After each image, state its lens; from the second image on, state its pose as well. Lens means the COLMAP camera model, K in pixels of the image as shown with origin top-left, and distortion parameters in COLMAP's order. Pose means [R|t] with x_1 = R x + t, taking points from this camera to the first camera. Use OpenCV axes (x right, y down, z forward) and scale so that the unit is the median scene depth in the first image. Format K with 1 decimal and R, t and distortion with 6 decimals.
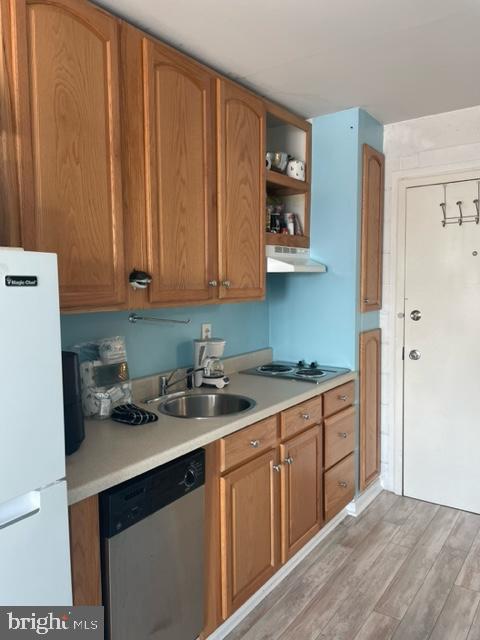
lens RADIAL K [[481.5, 0, 246.5], [0, 481.5, 318.4], [0, 0, 1]] dist [0.077395, -0.104883]
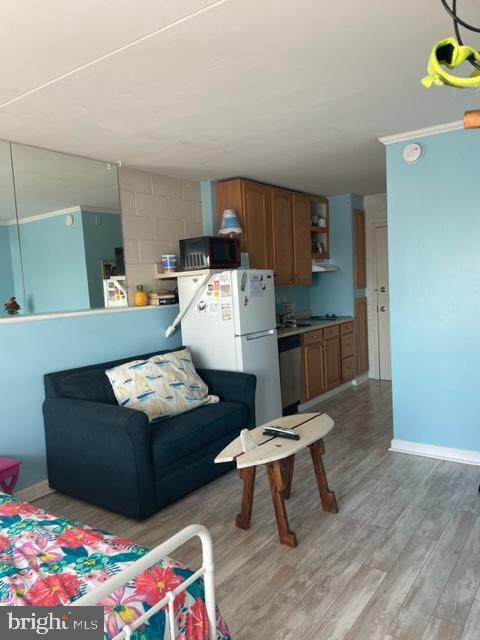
lens RADIAL K [[481.5, 0, 238.5], [0, 481.5, 321.5], [0, 0, 1]] dist [0.077395, -0.104883]
pose [[0.999039, -0.039101, -0.019809, -0.232809], [0.039250, 0.999203, 0.007221, 0.093007], [0.019510, -0.007992, 0.999778, -1.098900]]
